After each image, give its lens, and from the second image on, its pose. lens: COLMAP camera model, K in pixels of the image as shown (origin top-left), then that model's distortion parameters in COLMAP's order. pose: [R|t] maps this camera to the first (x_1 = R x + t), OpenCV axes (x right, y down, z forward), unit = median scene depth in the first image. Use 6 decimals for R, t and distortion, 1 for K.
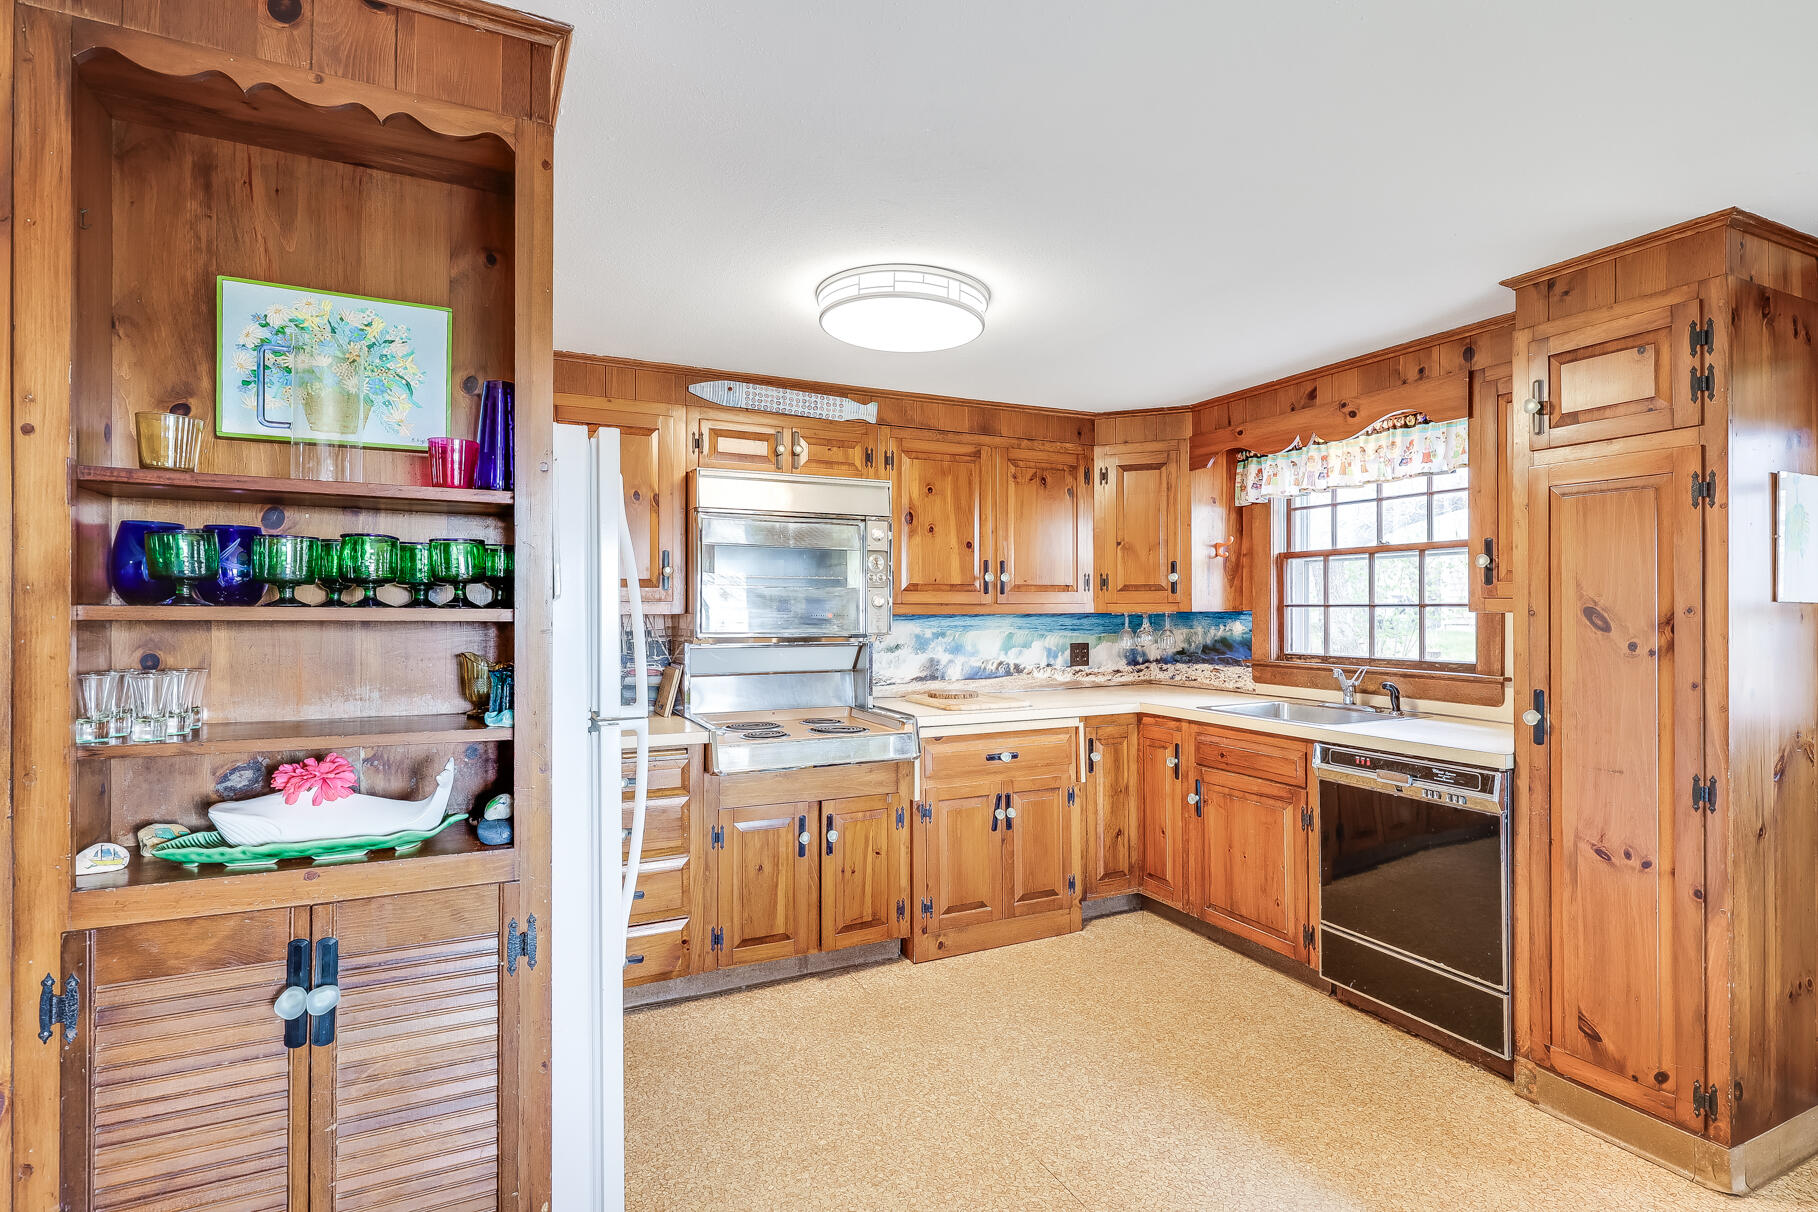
lens RADIAL K [[839.0, 0, 904.4], [0, 839.0, 607.4], [0, 0, 1]] dist [-0.002211, -0.000254]
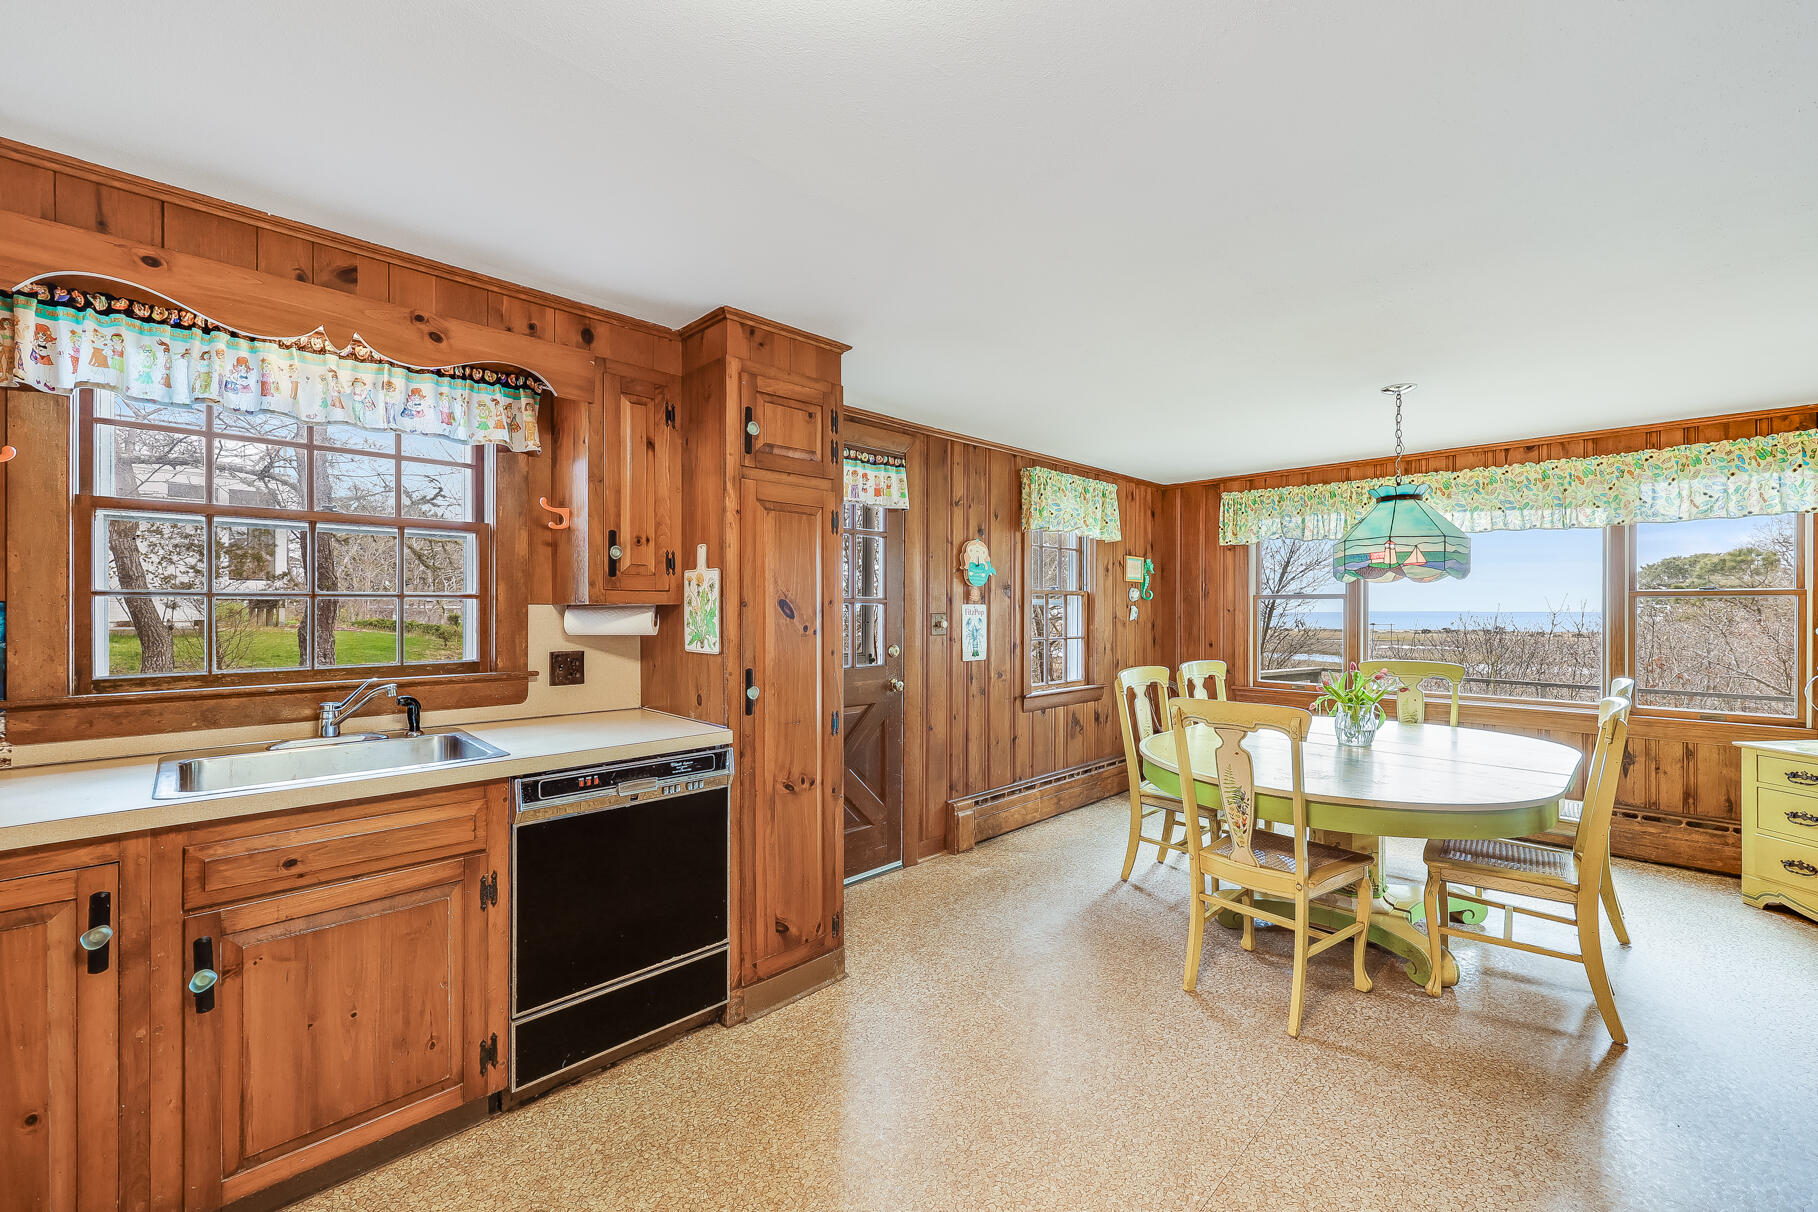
lens RADIAL K [[734.8, 0, 908.7], [0, 734.8, 608.0], [0, 0, 1]] dist [0.012320, -0.000024]
pose [[-0.313149, -0.003671, 0.949697, -0.257744], [-0.003169, 0.999991, 0.002821, 0.006926], [-0.949699, -0.002126, -0.313157, 0.943296]]
